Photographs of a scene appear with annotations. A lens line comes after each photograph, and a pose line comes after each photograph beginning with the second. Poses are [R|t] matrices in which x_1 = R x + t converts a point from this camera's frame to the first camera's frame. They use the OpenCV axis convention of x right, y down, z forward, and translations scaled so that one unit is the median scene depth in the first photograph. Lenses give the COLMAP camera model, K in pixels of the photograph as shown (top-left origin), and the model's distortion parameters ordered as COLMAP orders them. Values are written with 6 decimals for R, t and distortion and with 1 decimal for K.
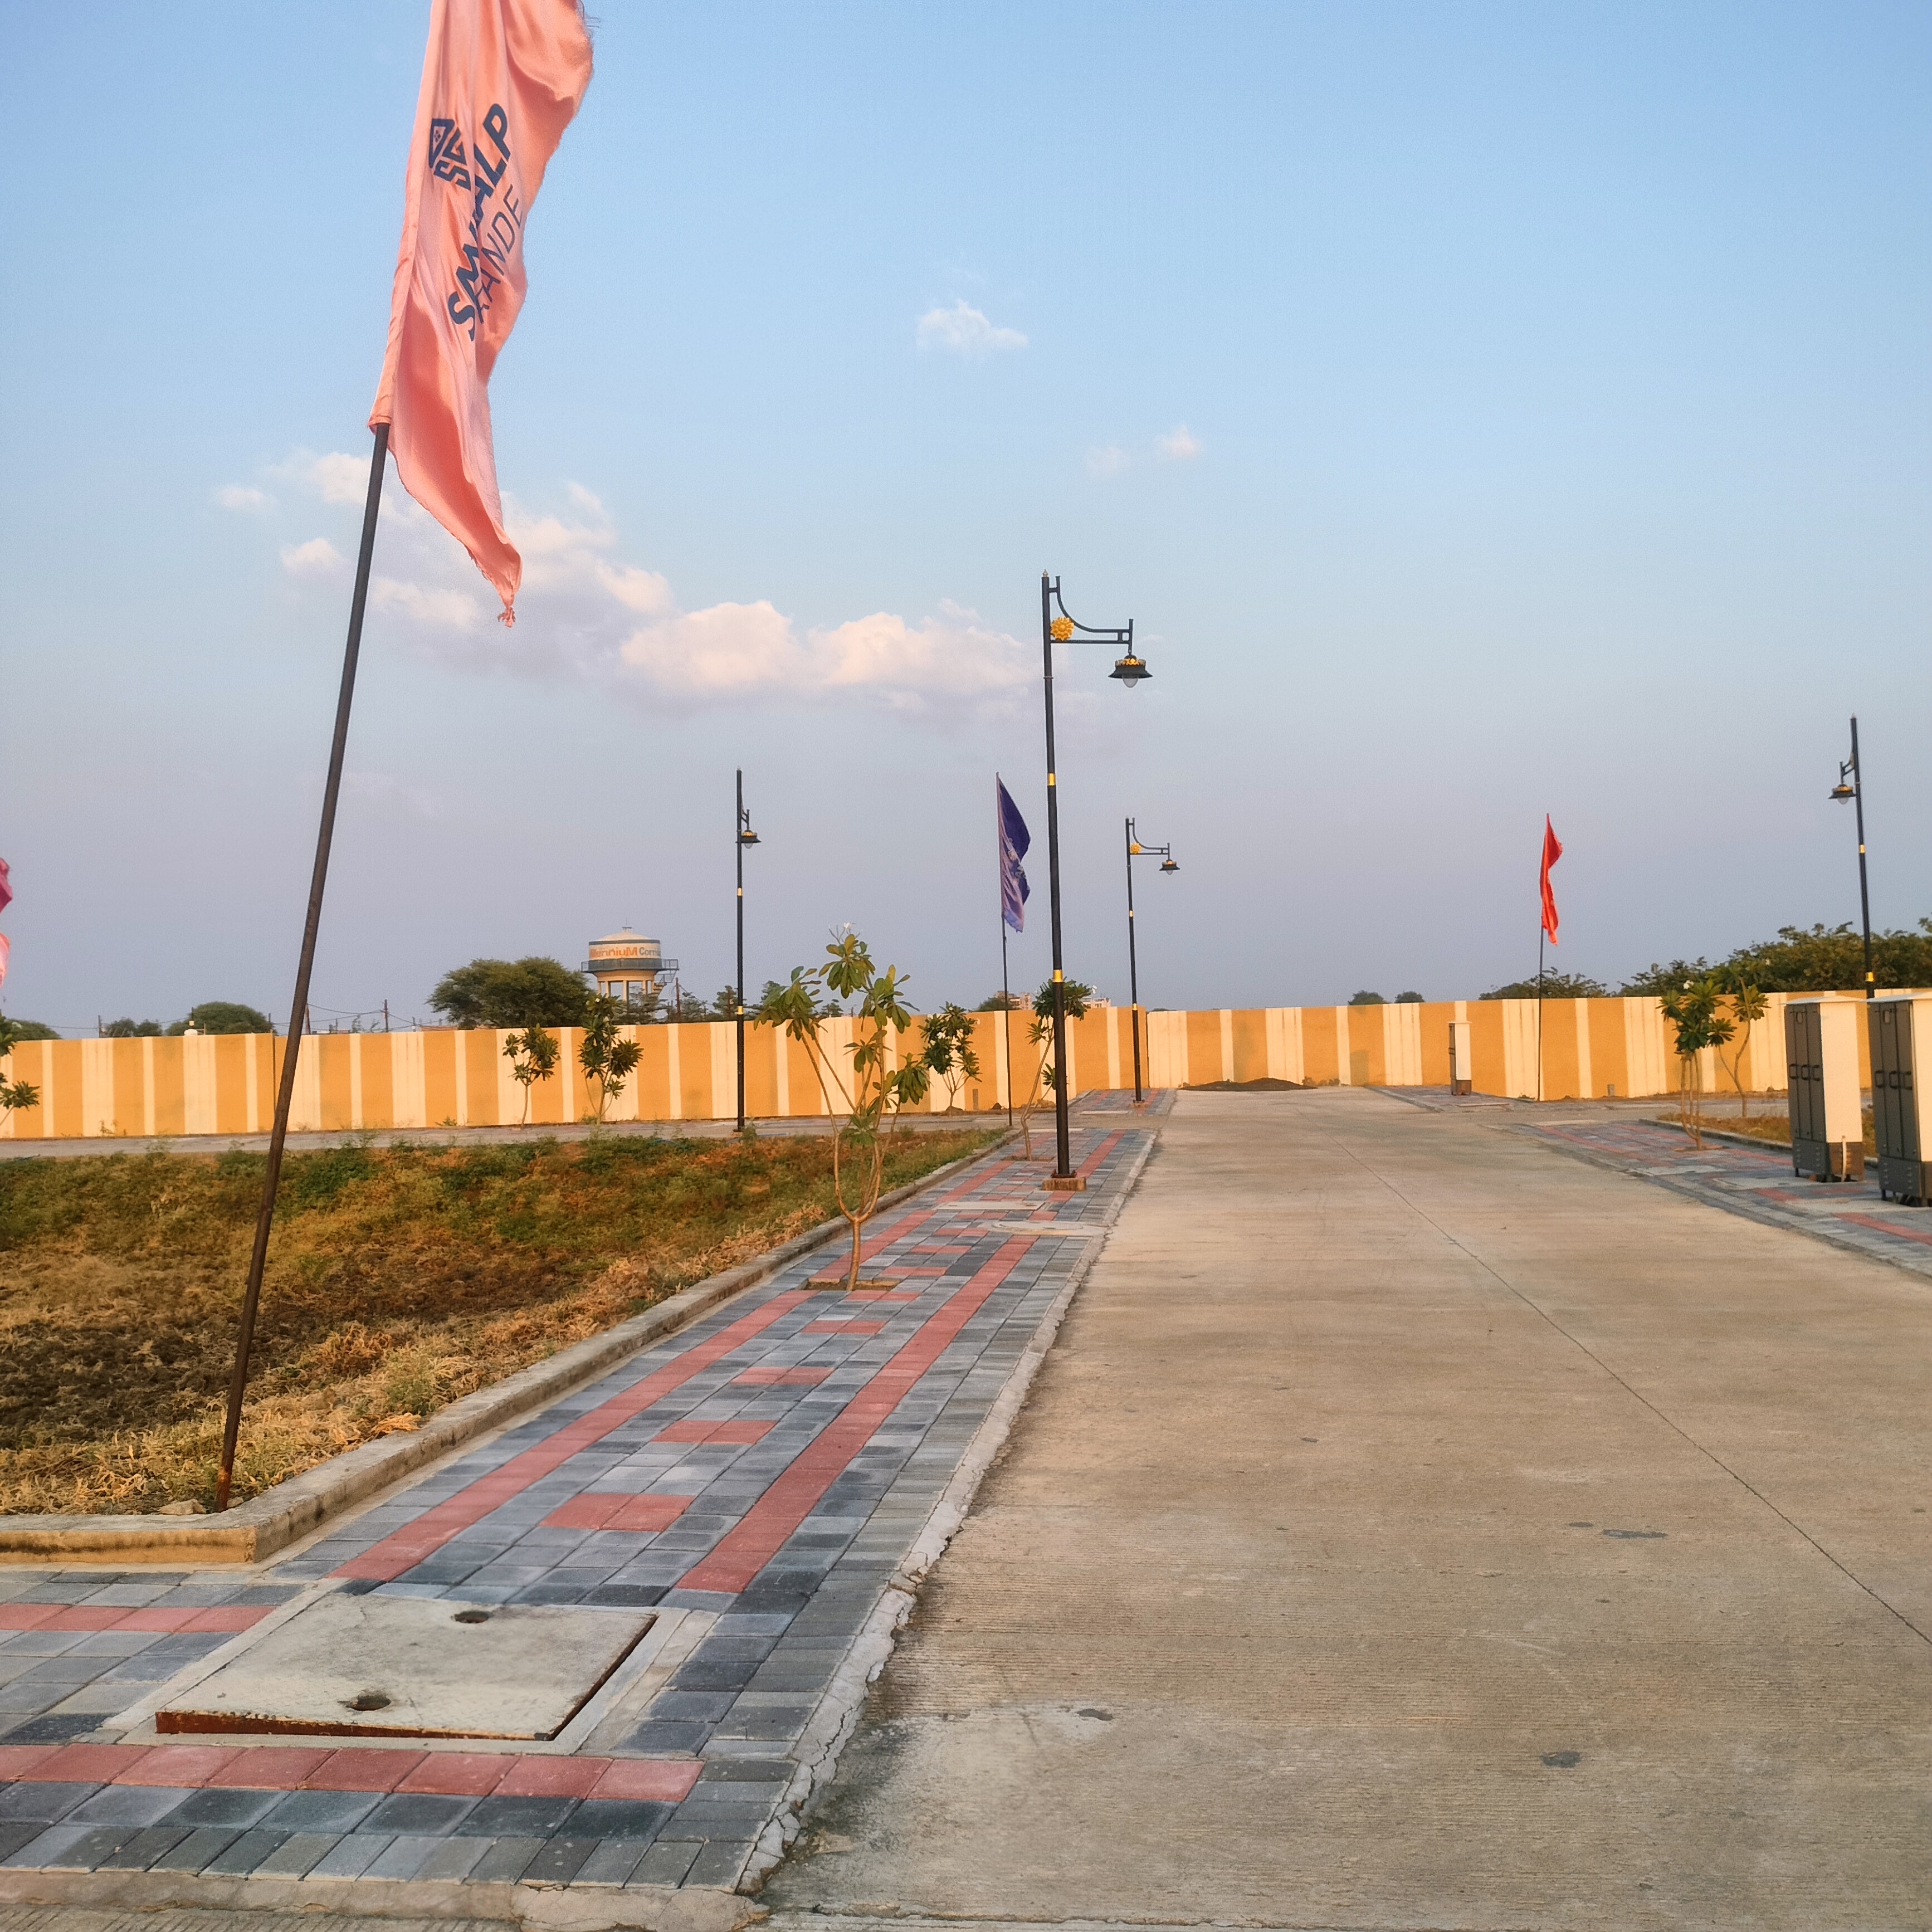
lens RADIAL K [[1908.3, 0, 956.0], [0, 1908.3, 970.3], [0, 0, 1]] dist [0.080220, -0.146386]
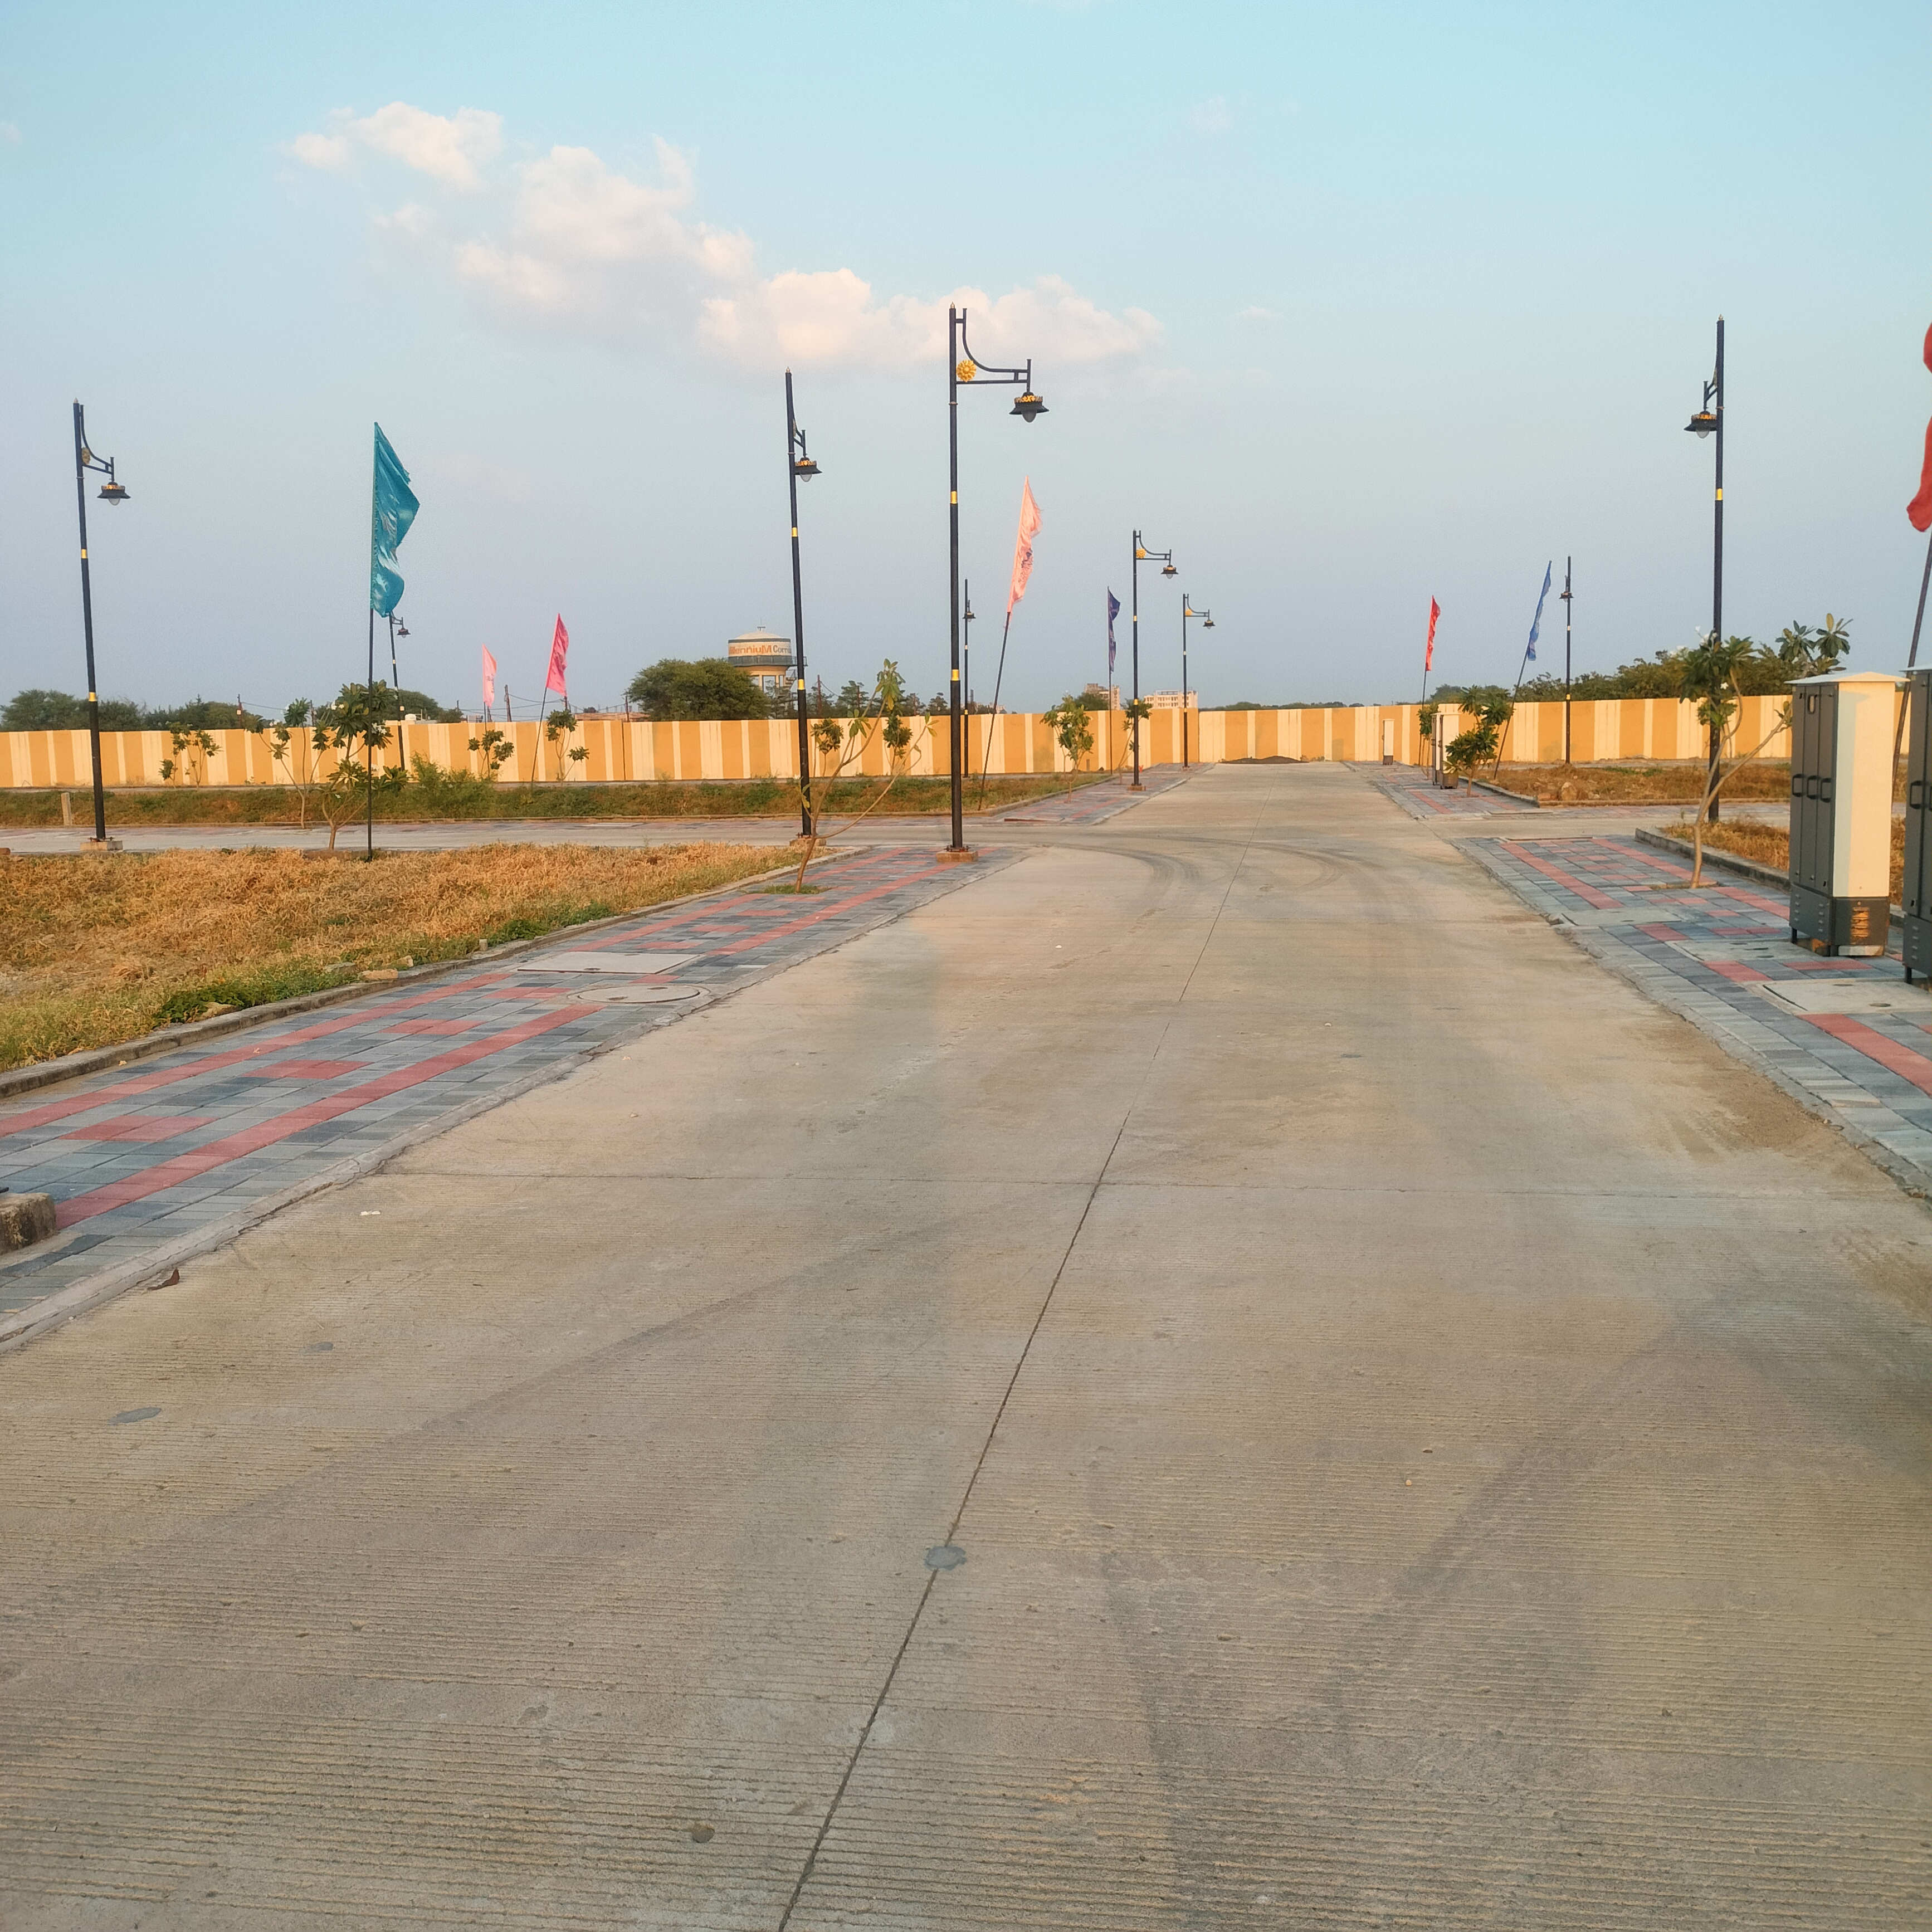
lens RADIAL K [[1917.0, 0, 938.4], [0, 1917.0, 968.5], [0, 0, 1]] dist [0.143810, -0.144360]
pose [[0.998539, 0.015500, -0.051758, -0.038412], [-0.007108, 0.987329, 0.158529, -0.028765], [0.053560, -0.157929, 0.985997, -0.876219]]
